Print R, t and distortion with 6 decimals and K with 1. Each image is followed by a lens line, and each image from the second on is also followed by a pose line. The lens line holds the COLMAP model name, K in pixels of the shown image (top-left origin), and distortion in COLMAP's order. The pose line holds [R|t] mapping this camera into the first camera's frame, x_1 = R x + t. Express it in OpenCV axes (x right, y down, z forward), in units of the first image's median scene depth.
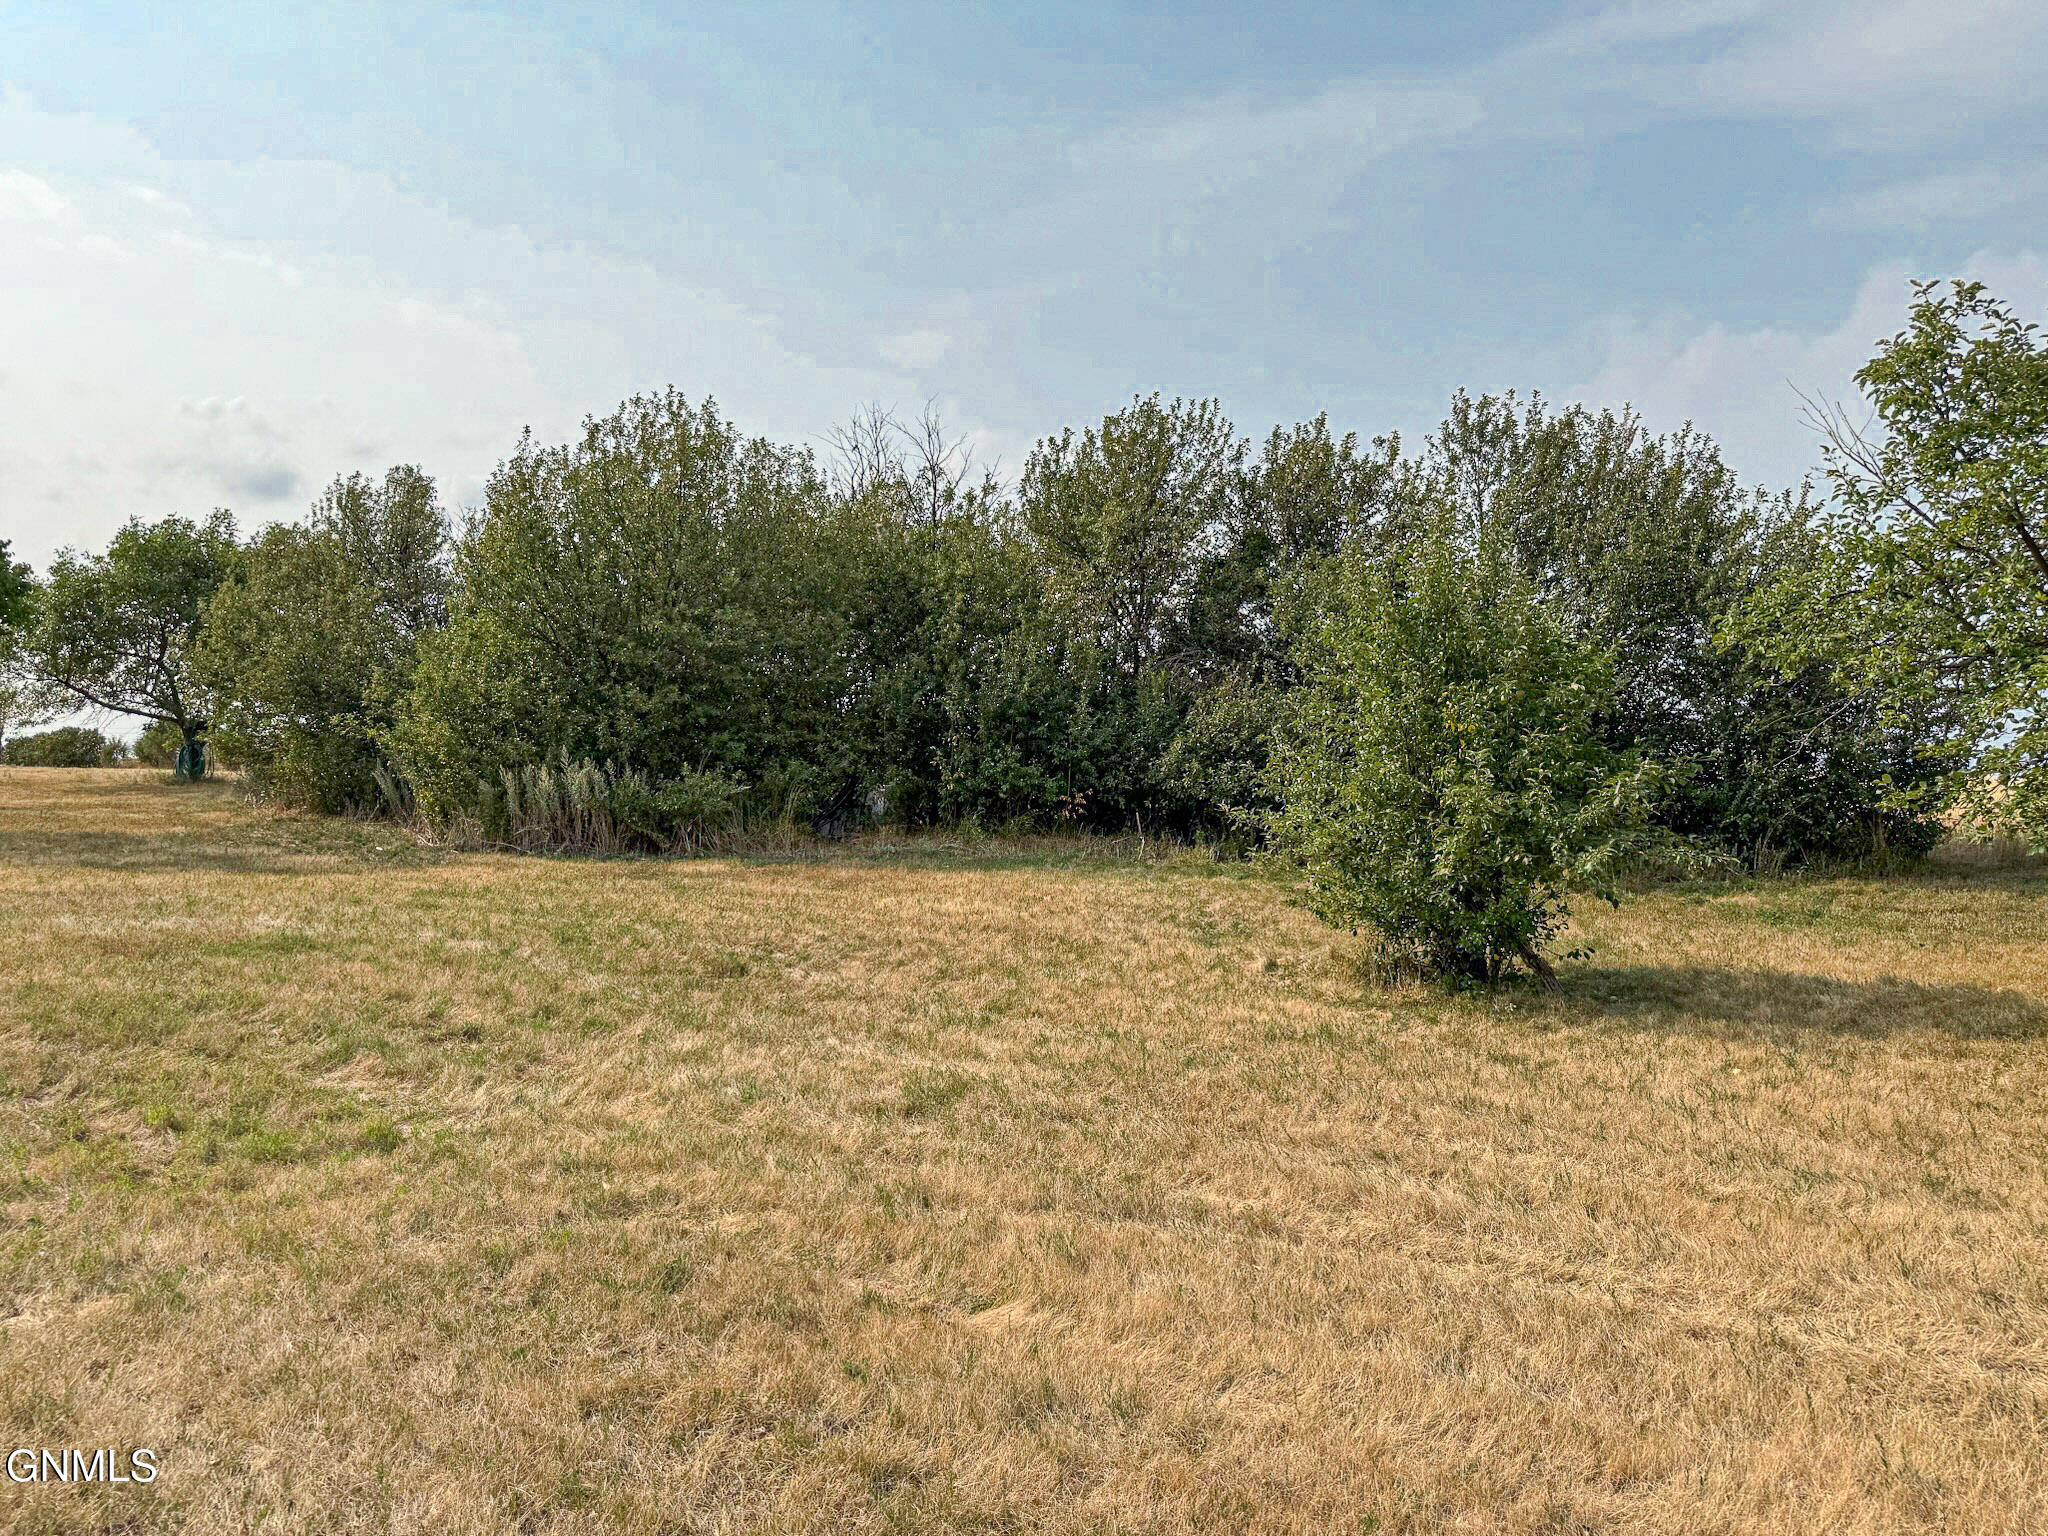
lens RADIAL K [[1416.1, 0, 1030.1], [0, 1416.1, 765.4], [0, 0, 1]] dist [0.005039, -0.041814]
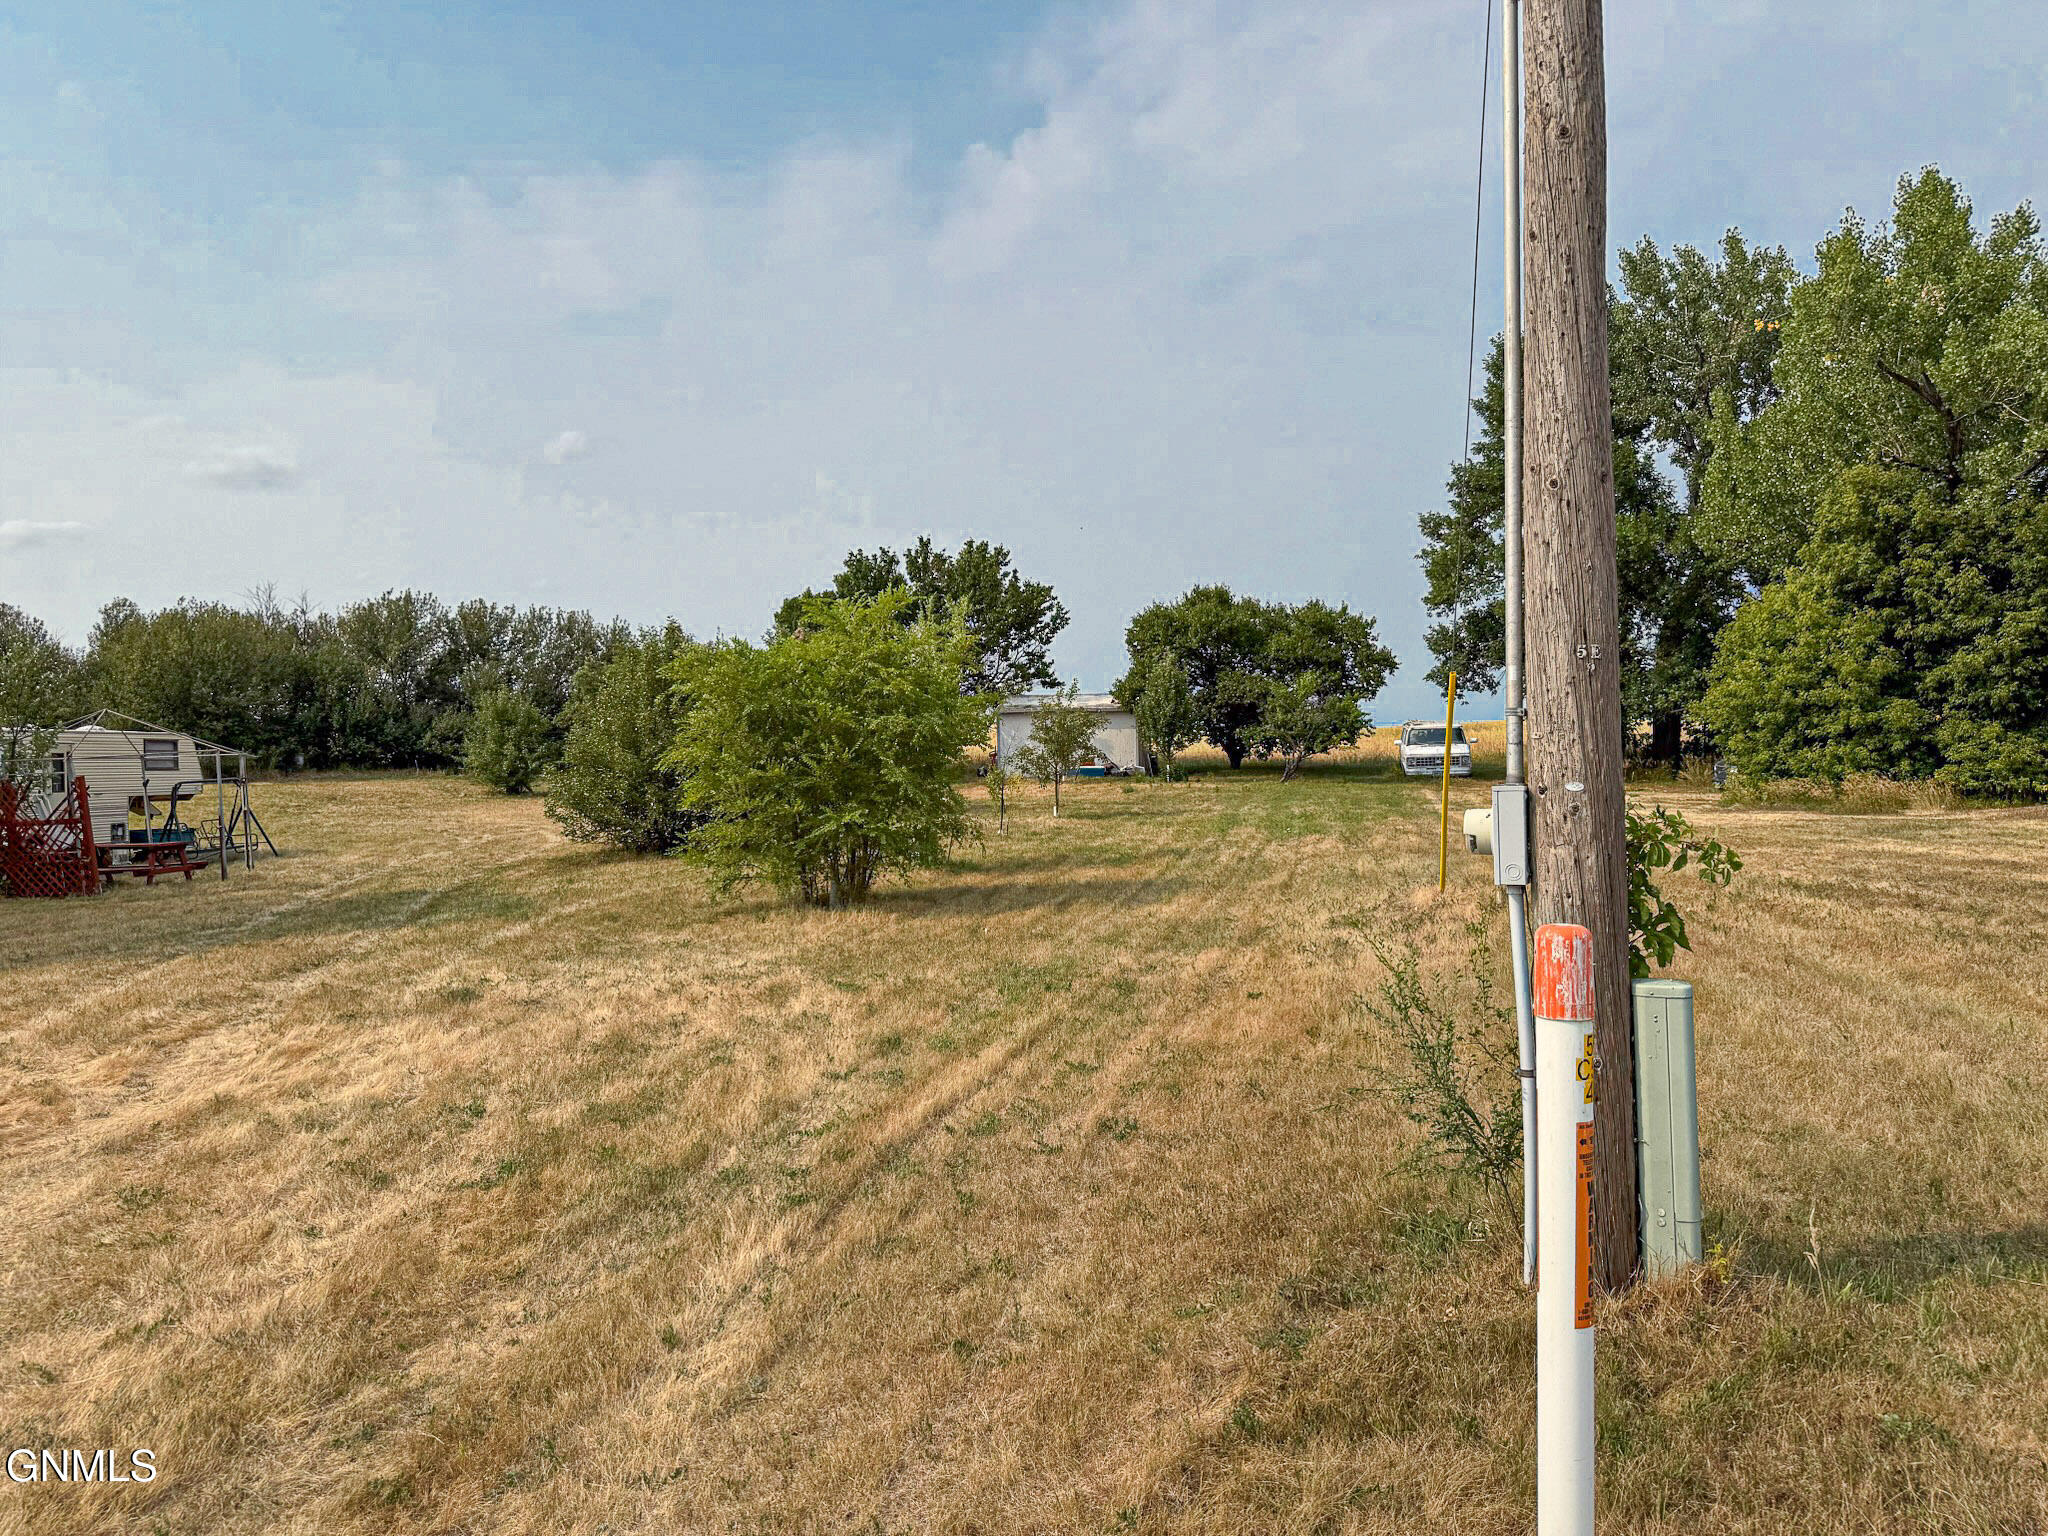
lens RADIAL K [[1407.6, 0, 1060.1], [0, 1407.6, 777.8], [0, 0, 1]] dist [0.011207, -0.042596]
pose [[0.846239, -0.048562, 0.530586, -0.307549], [0.021687, 0.998152, 0.056768, -0.058599], [-0.532362, -0.036532, 0.845728, -1.931794]]
